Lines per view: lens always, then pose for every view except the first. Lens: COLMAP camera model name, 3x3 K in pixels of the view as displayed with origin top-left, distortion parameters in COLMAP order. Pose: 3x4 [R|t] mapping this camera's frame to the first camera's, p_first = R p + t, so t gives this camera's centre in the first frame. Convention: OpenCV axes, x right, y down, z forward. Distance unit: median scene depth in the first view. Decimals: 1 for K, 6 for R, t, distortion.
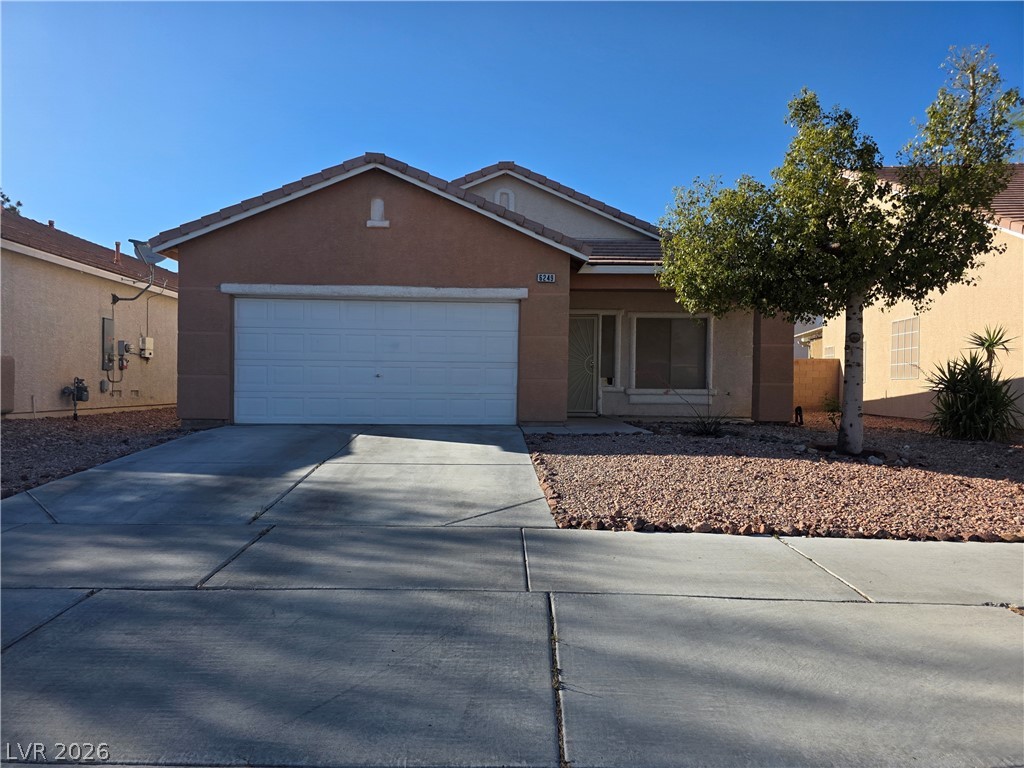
lens RADIAL K [[684.3, 0, 513.0], [0, 684.3, 396.2], [0, 0, 1]] dist [0.062449, -0.055632]
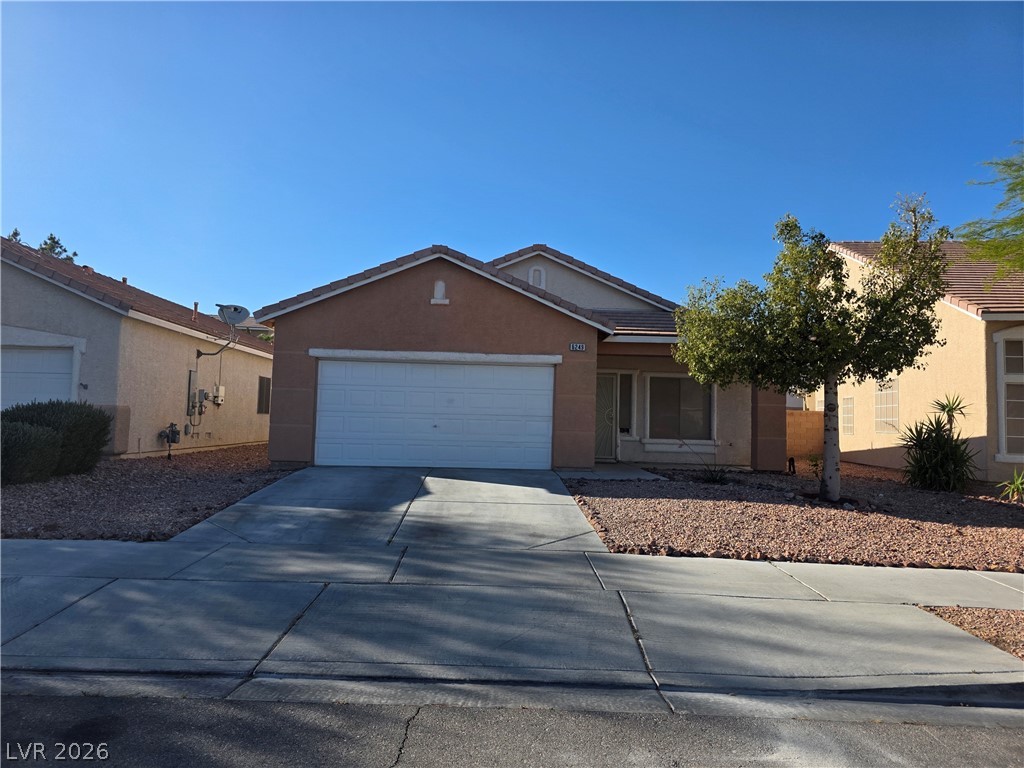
lens RADIAL K [[680.3, 0, 510.5], [0, 680.3, 381.4], [0, 0, 1]] dist [0.057107, -0.053894]
pose [[0.999867, 0.015228, -0.005816, -0.082257], [-0.015625, 0.997000, -0.075812, -0.027351], [0.004644, 0.075893, 0.997105, -0.246676]]
